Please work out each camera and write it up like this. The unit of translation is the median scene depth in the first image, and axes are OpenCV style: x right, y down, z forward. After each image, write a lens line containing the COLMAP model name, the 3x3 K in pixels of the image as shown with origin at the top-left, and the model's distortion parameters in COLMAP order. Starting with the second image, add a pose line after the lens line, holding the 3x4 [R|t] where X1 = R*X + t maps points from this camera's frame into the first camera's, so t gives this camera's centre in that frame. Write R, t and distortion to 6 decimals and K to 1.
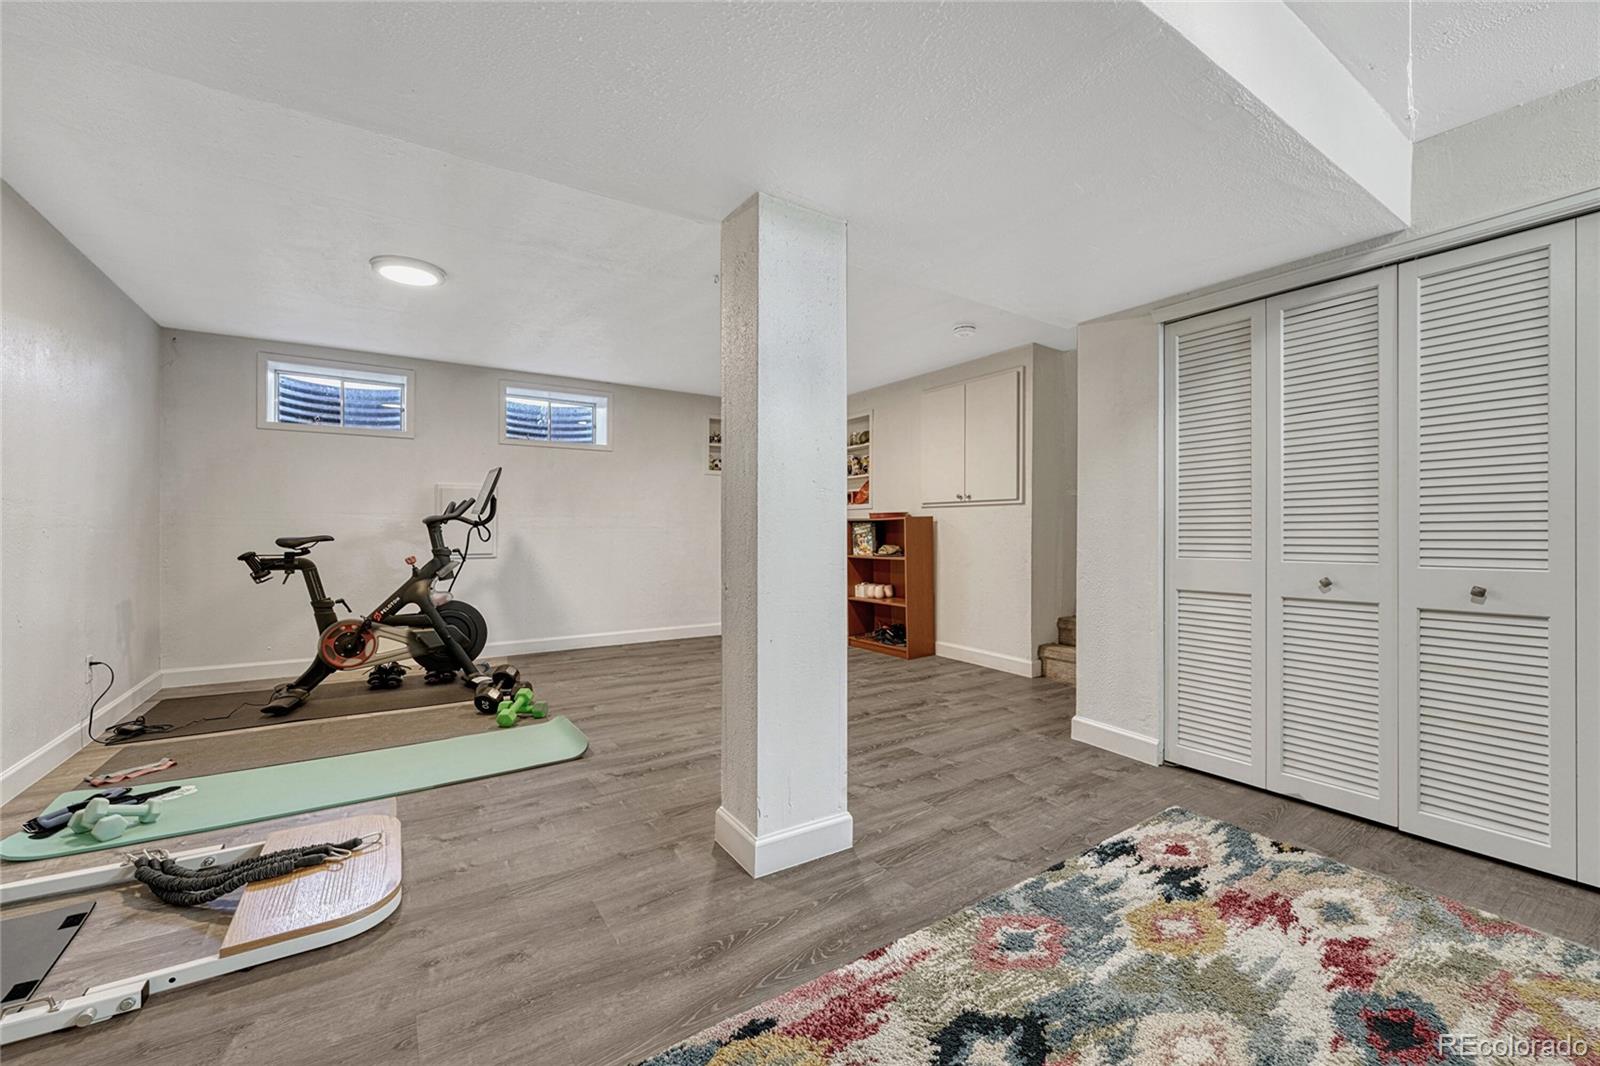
lens RADIAL K [[680.6, 0, 800.0], [0, 680.6, 533.0], [0, 0, 1]] dist [-0.001692, -0.000139]
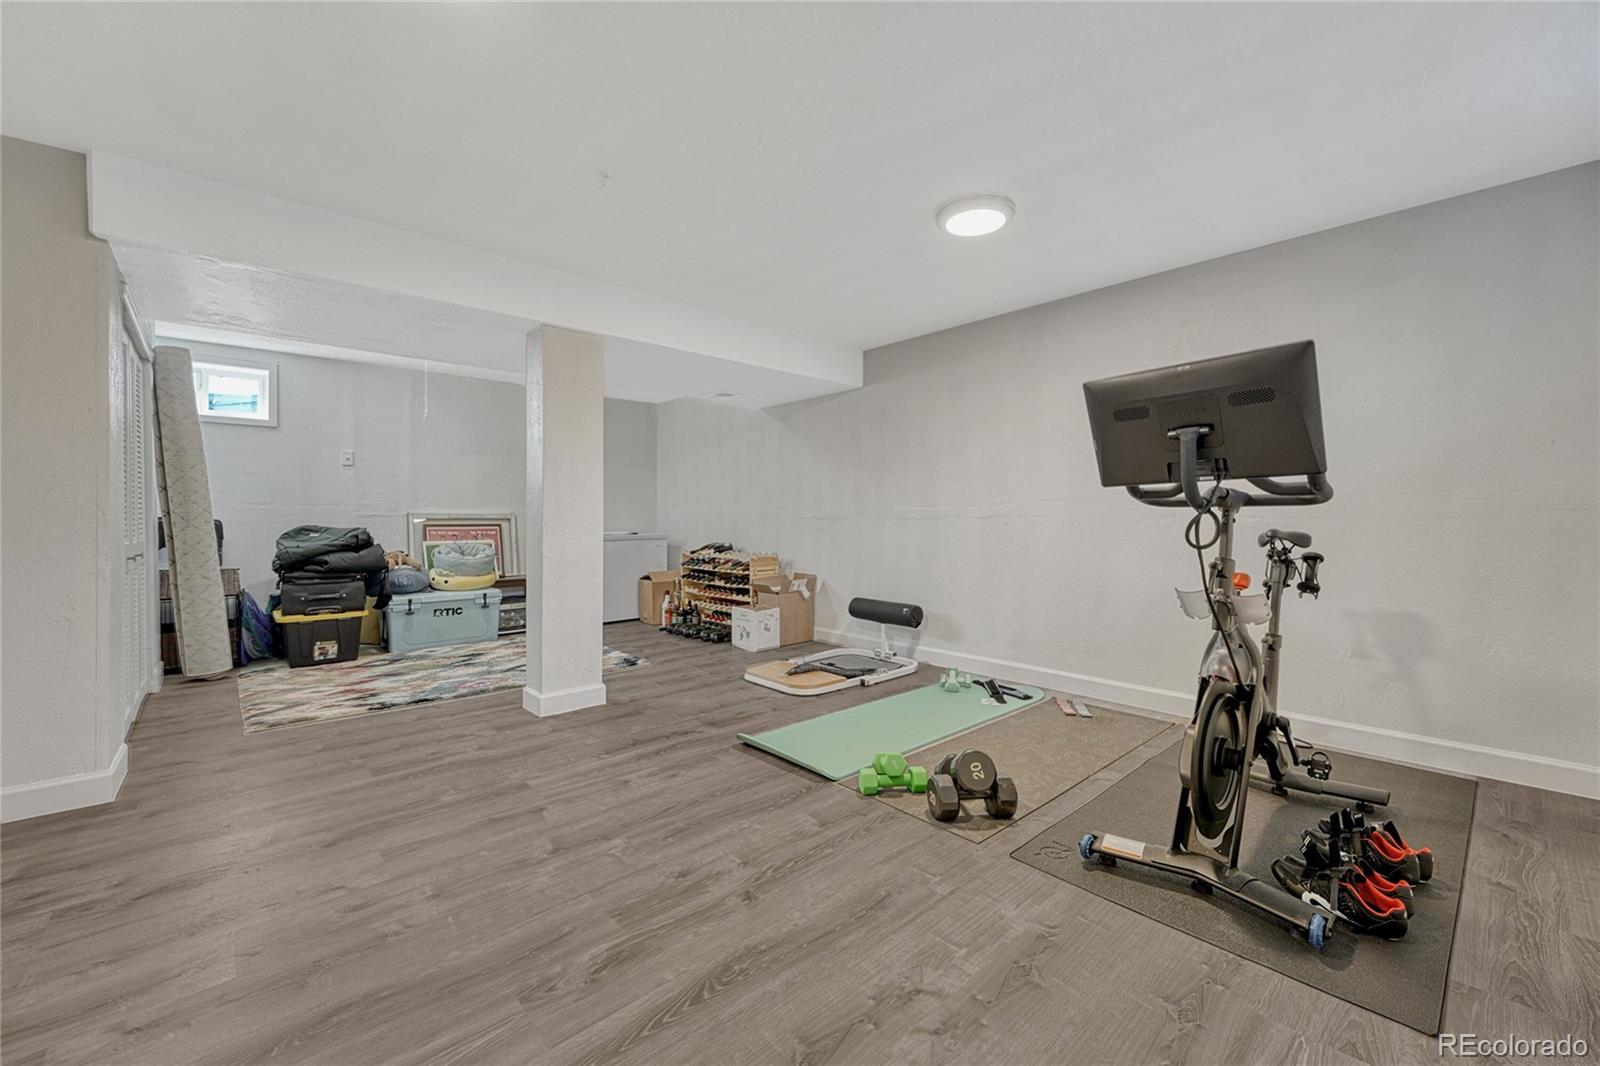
lens RADIAL K [[680.6, 0, 800.0], [0, 680.6, 533.0], [0, 0, 1]] dist [-0.001692, -0.000139]
pose [[-0.988373, 0.004919, -0.151971, -0.254967], [0.001458, 0.999737, 0.022876, -0.007859], [0.152044, 0.022388, -0.988120, 2.014320]]
